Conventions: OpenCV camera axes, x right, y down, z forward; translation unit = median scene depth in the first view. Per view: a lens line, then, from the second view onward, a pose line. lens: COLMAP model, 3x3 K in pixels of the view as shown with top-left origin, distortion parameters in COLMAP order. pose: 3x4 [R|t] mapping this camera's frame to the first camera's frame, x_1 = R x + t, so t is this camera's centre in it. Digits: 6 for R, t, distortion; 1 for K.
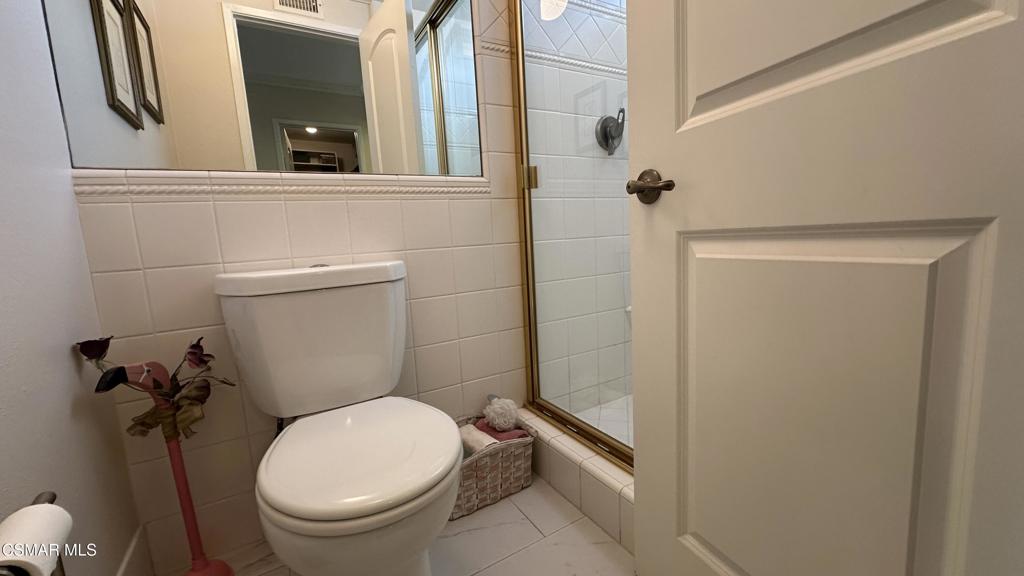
lens RADIAL K [[408.9, 0, 512.0], [0, 408.9, 288.0], [0, 0, 1]] dist [-0.000505, 0.000133]
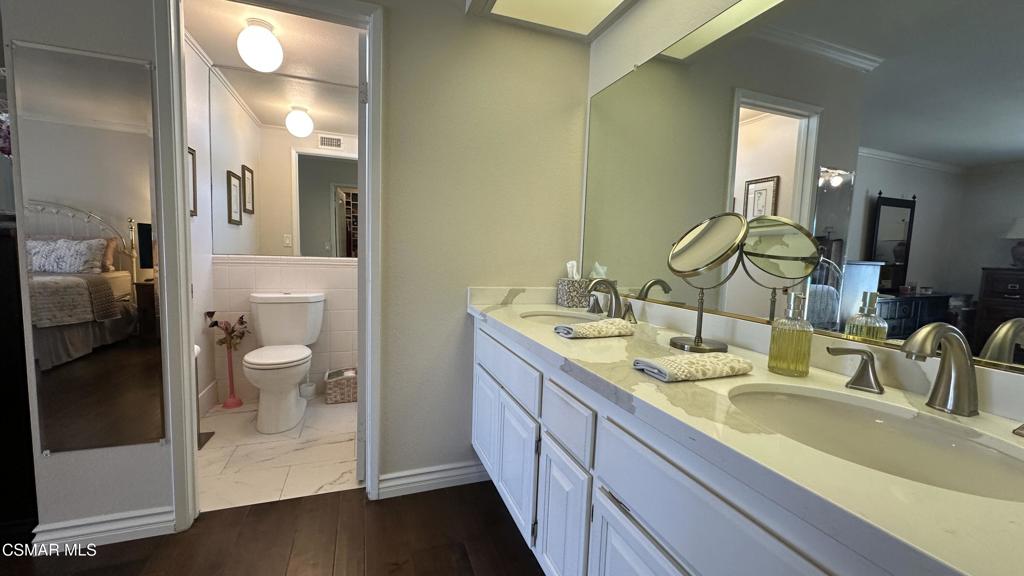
lens RADIAL K [[408.9, 0, 512.0], [0, 408.9, 288.0], [0, 0, 1]] dist [-0.000505, 0.000133]
pose [[0.978943, 0.106159, -0.174360, 1.554774], [-0.113489, 0.993004, -0.032593, -0.186299], [0.169680, 0.051695, 0.984142, -1.499233]]
